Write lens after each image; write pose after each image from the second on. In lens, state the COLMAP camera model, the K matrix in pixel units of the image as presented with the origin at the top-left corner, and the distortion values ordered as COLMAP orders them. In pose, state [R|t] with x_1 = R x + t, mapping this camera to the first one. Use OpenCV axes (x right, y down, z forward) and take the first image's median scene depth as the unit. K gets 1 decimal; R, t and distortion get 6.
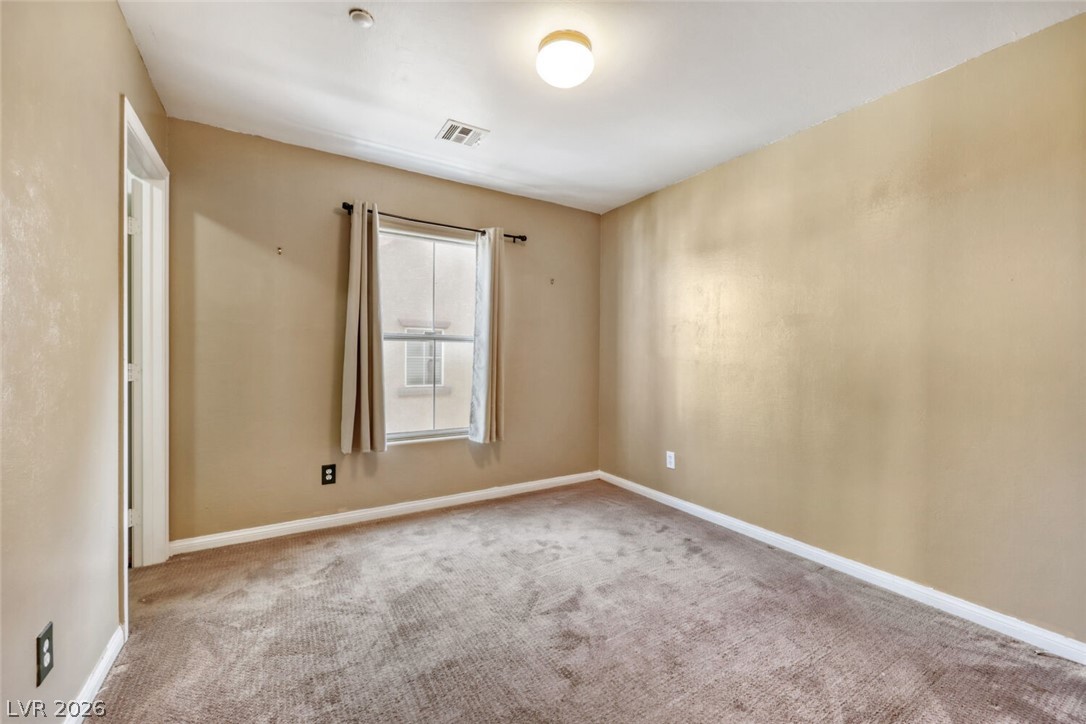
lens RADIAL K [[446.4, 0, 542.6], [0, 446.4, 353.0], [0, 0, 1]] dist [-0.004416, 0.000073]
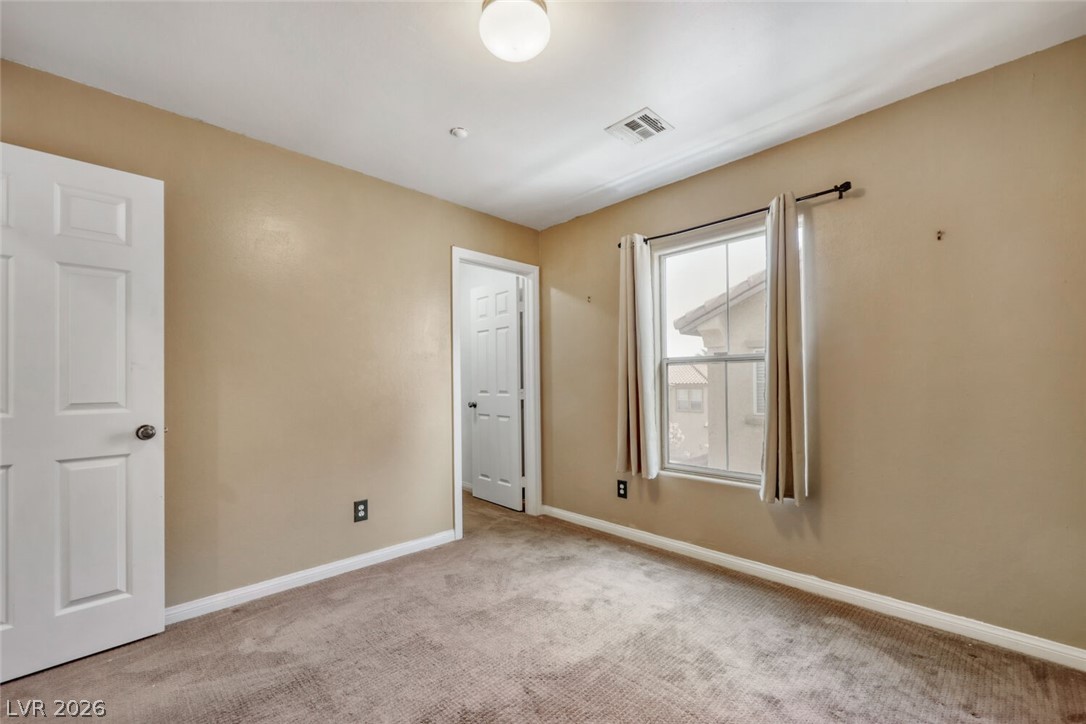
lens RADIAL K [[438.7, 0, 540.3], [0, 438.7, 372.4], [0, 0, 1]] dist [0.001720, 0.000485]
pose [[0.216711, -0.030077, -0.975772, 0.619715], [0.022998, 0.999405, -0.025698, 0.004819], [0.975965, -0.016872, 0.217274, 0.631401]]
